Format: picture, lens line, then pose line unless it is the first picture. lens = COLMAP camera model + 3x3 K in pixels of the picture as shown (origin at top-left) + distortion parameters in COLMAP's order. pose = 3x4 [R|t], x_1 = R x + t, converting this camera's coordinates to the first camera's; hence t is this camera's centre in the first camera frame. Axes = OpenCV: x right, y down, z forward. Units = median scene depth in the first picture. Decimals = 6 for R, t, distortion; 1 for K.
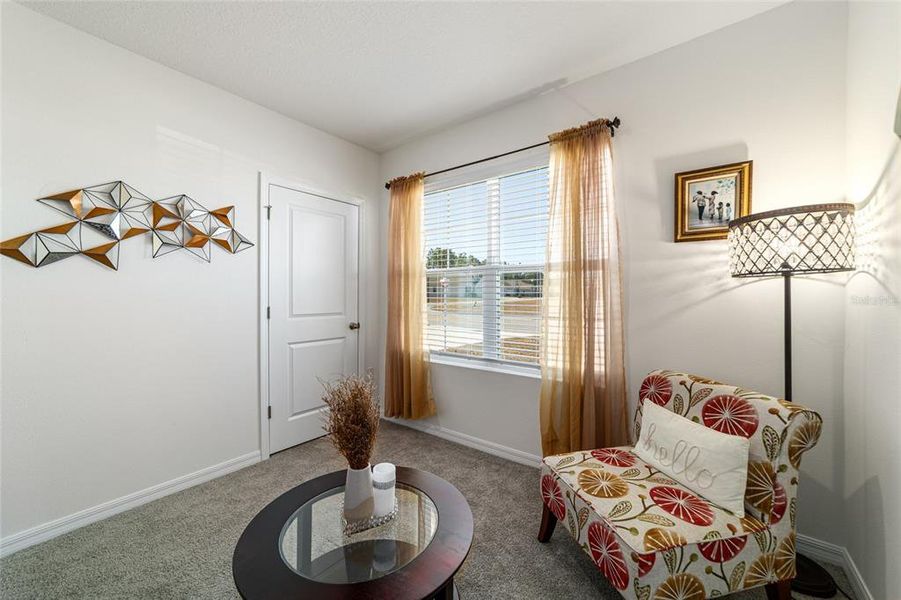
lens RADIAL K [[345.2, 0, 448.4], [0, 345.2, 296.2], [0, 0, 1]] dist [-0.014895, 0.006319]
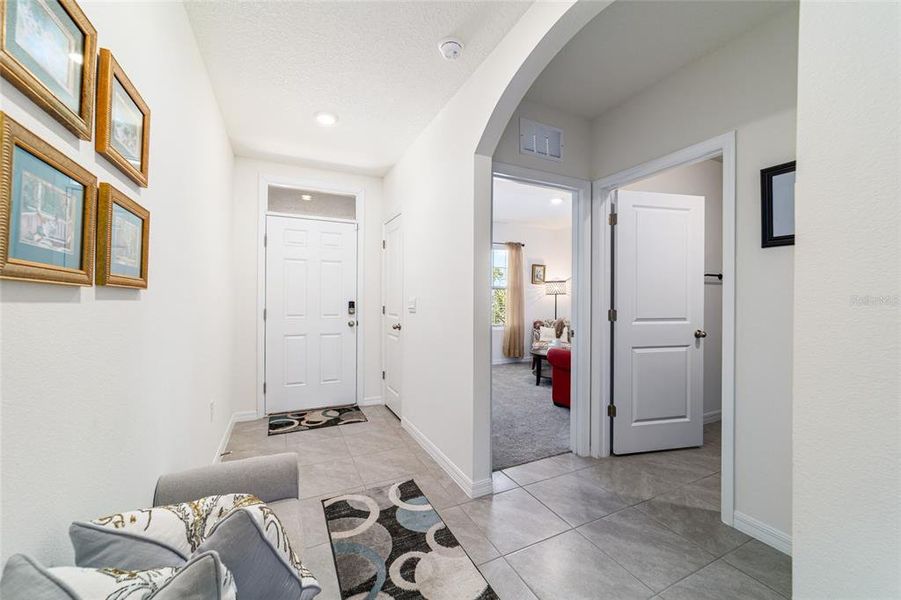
lens RADIAL K [[345.2, 0, 450.2], [0, 345.2, 299.3], [0, 0, 1]] dist [-0.014895, 0.006319]
pose [[0.451126, -0.000765, 0.892460, -2.894971], [-0.001764, 0.999997, 0.001749, -0.003300], [-0.892459, -0.002363, 0.451123, 0.158505]]
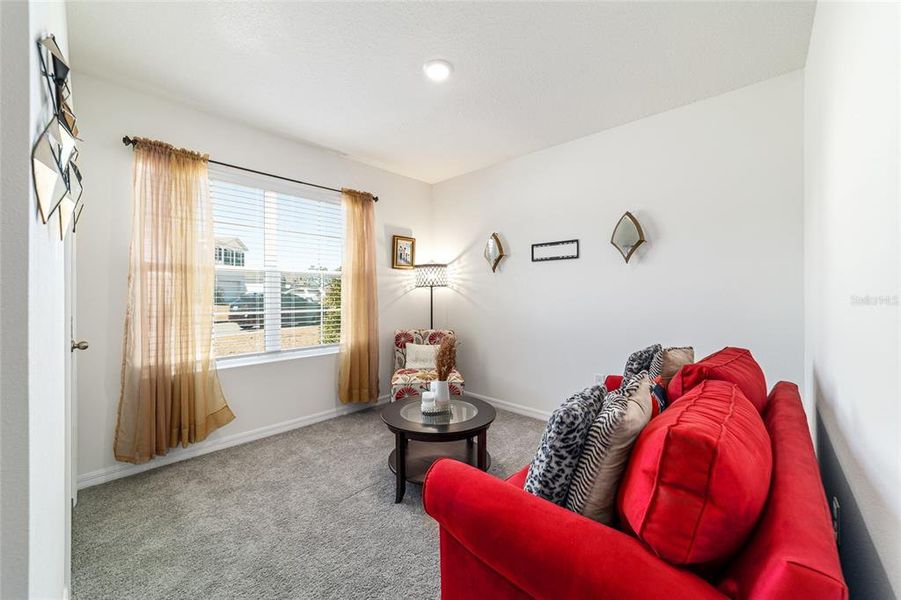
lens RADIAL K [[345.2, 0, 451.8], [0, 345.2, 293.1], [0, 0, 1]] dist [-0.014895, 0.006319]
pose [[0.090912, 0.000948, 0.995859, -1.369093], [0.005632, 0.999983, -0.001466, -0.005489], [-0.995843, 0.005742, 0.090905, 0.467924]]
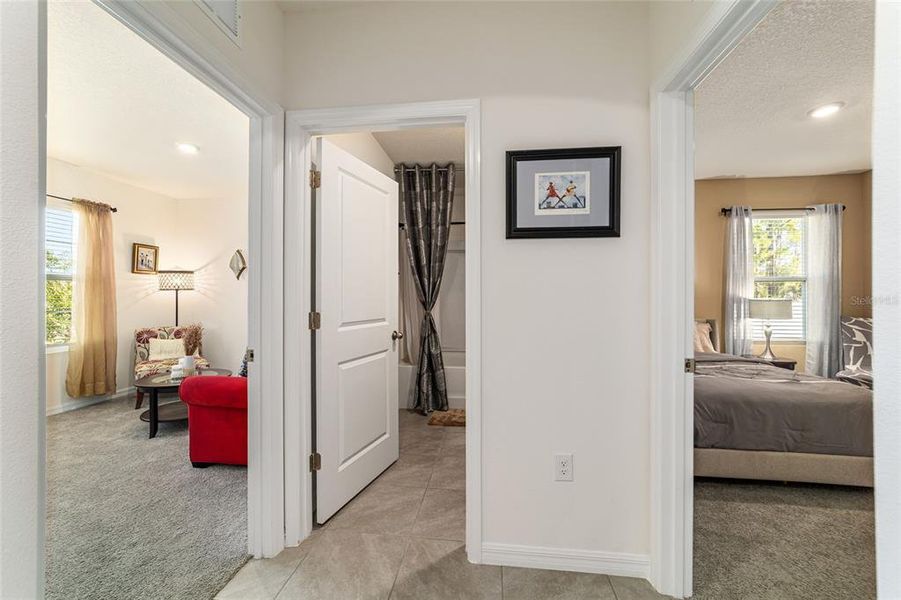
lens RADIAL K [[345.2, 0, 447.8], [0, 345.2, 295.4], [0, 0, 1]] dist [-0.014895, 0.006319]
pose [[-0.508588, 0.002069, 0.861008, -2.354709], [0.001516, 0.999998, -0.001508, -0.003891], [-0.861009, 0.000539, -0.508590, 0.364676]]
